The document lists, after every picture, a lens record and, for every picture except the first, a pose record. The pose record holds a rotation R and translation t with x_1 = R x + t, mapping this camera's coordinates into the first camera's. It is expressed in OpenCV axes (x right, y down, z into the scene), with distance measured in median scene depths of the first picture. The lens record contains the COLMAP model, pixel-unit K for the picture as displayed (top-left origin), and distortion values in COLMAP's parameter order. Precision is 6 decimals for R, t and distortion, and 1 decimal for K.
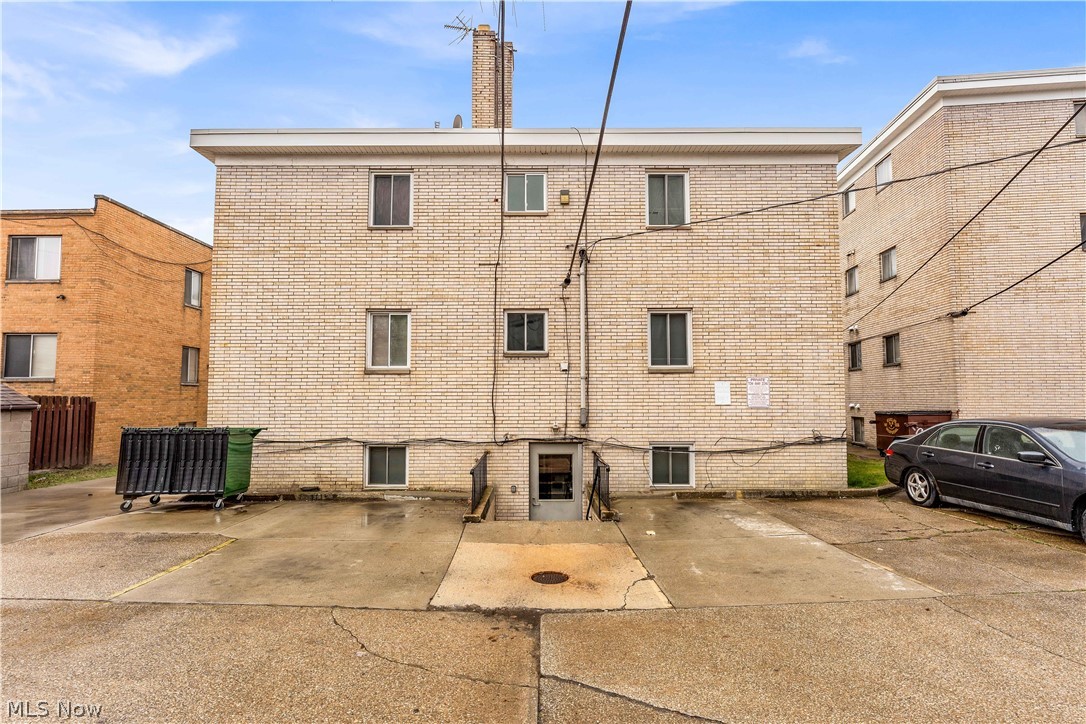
lens RADIAL K [[500.6, 0, 543.1], [0, 500.6, 372.4], [0, 0, 1]] dist [-0.001399, -0.000305]
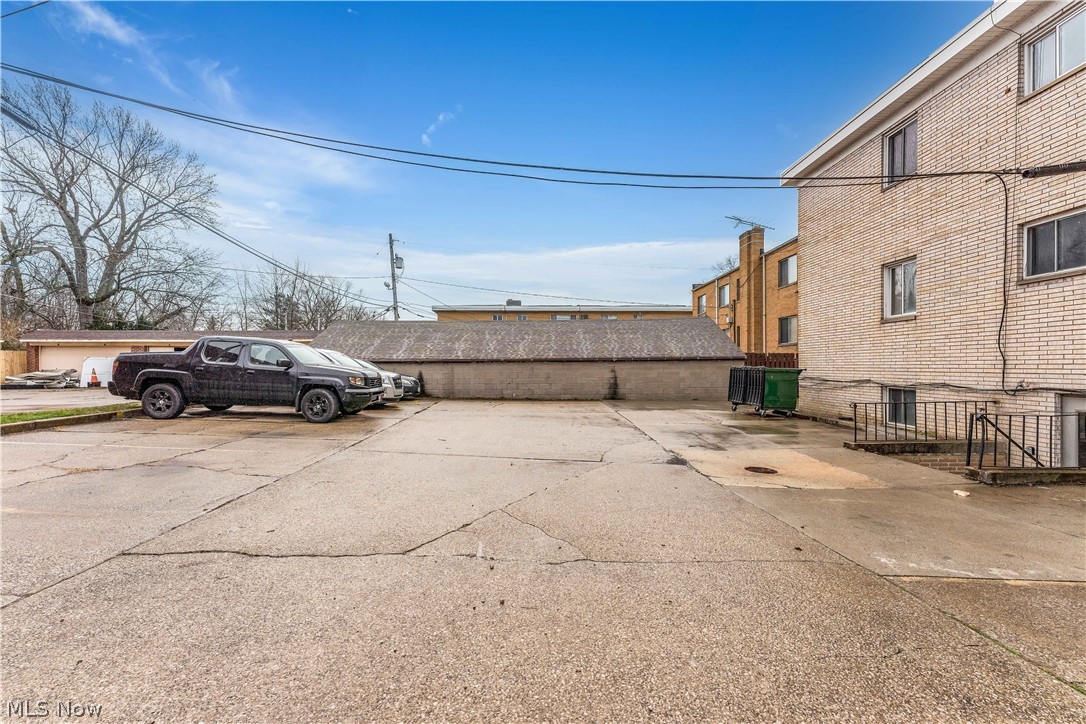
lens RADIAL K [[436.0, 0, 535.2], [0, 436.0, 370.4], [0, 0, 1]] dist [-0.000820, -0.000301]
pose [[-0.020135, 0.010866, -0.999738, 0.641503], [0.060022, 0.998151, 0.009640, 0.052181], [0.997994, -0.059812, -0.020750, 0.238038]]
